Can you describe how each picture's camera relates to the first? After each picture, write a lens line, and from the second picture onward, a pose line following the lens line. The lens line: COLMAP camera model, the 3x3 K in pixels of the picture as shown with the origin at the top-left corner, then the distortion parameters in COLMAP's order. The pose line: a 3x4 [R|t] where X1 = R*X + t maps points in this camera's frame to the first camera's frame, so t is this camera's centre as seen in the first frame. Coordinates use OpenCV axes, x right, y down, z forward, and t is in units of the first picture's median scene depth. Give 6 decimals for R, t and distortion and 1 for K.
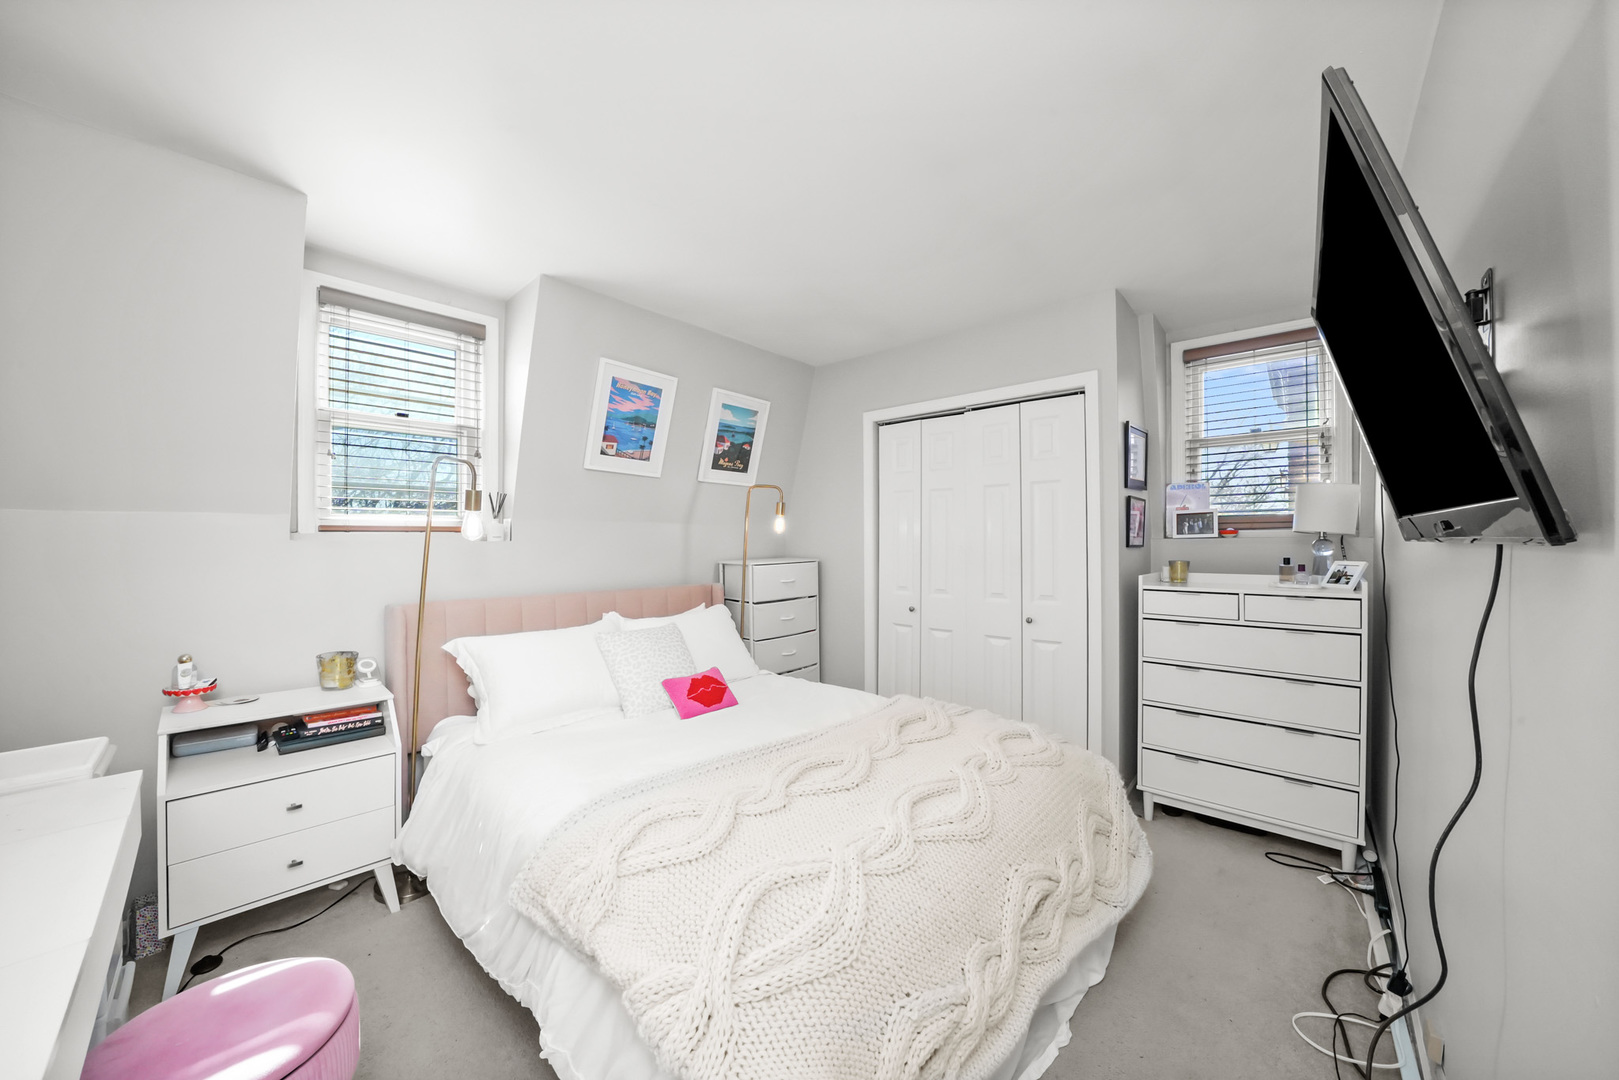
lens RADIAL K [[578.9, 0, 809.5], [0, 578.9, 540.0], [0, 0, 1]] dist [-0.014223, 0.000065]
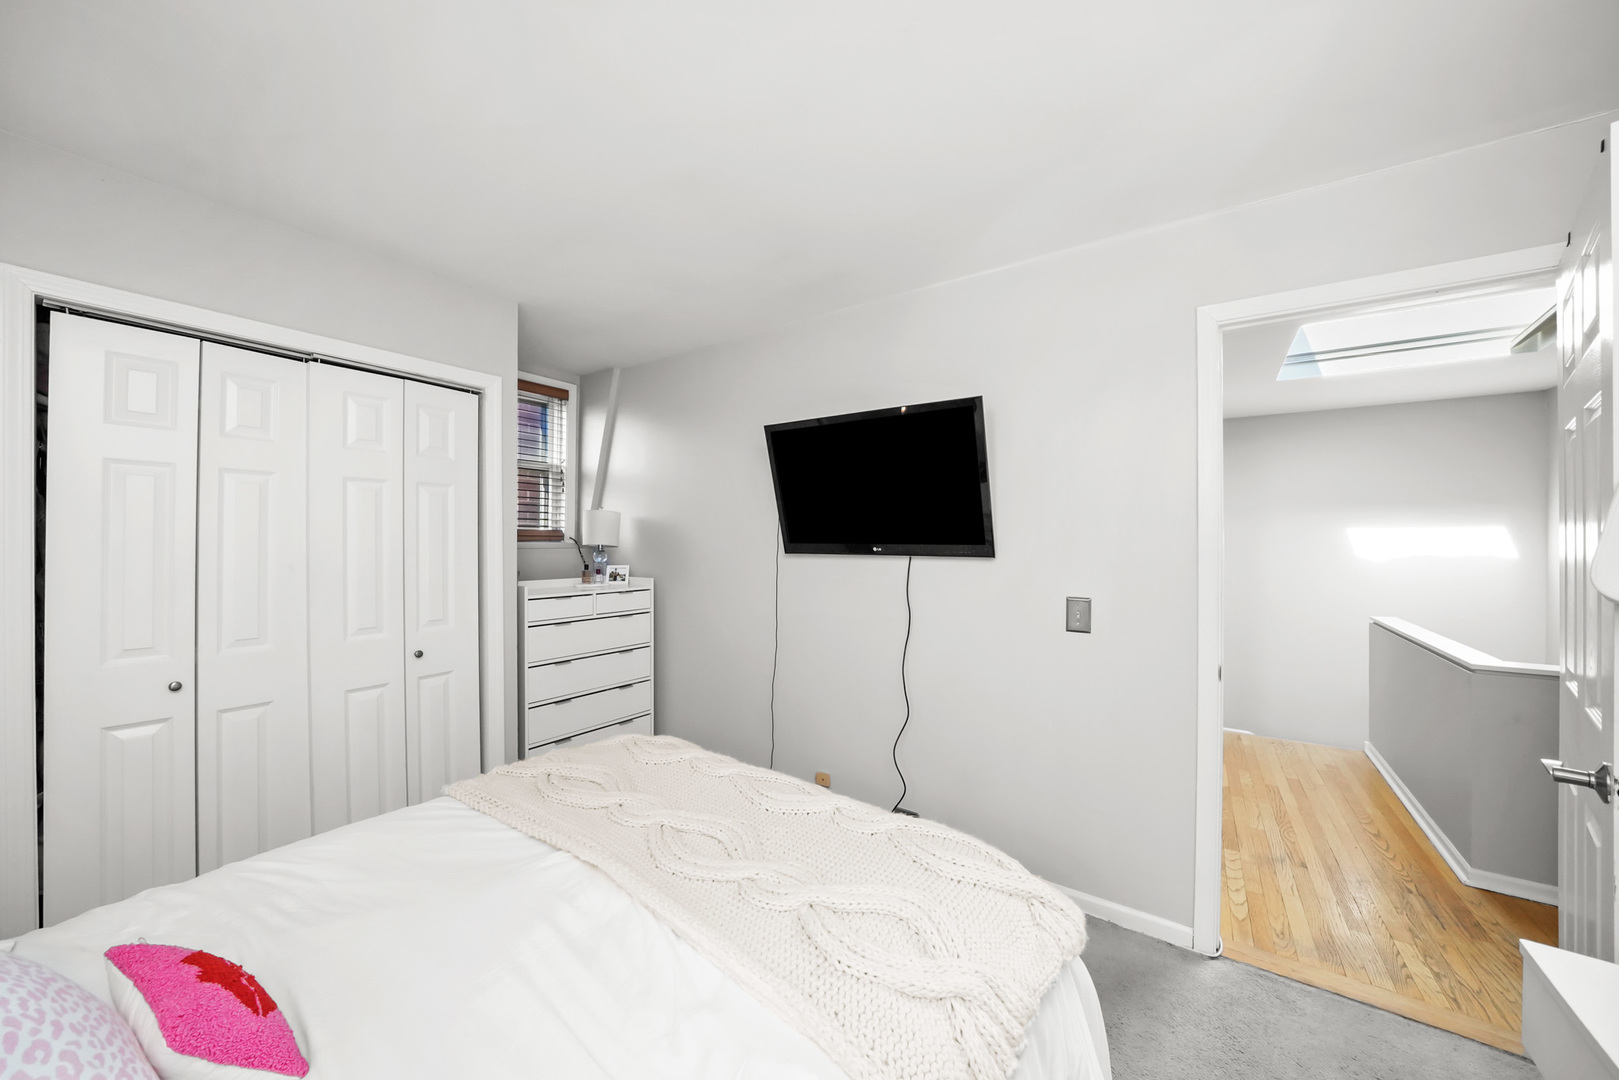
lens RADIAL K [[578.9, 0, 809.5], [0, 578.9, 540.0], [0, 0, 1]] dist [-0.014223, 0.000065]
pose [[-0.144569, 0.005803, 0.989478, -0.571850], [-0.004070, 0.999971, -0.006460, -0.019406], [-0.989486, -0.004961, -0.144541, 0.676301]]
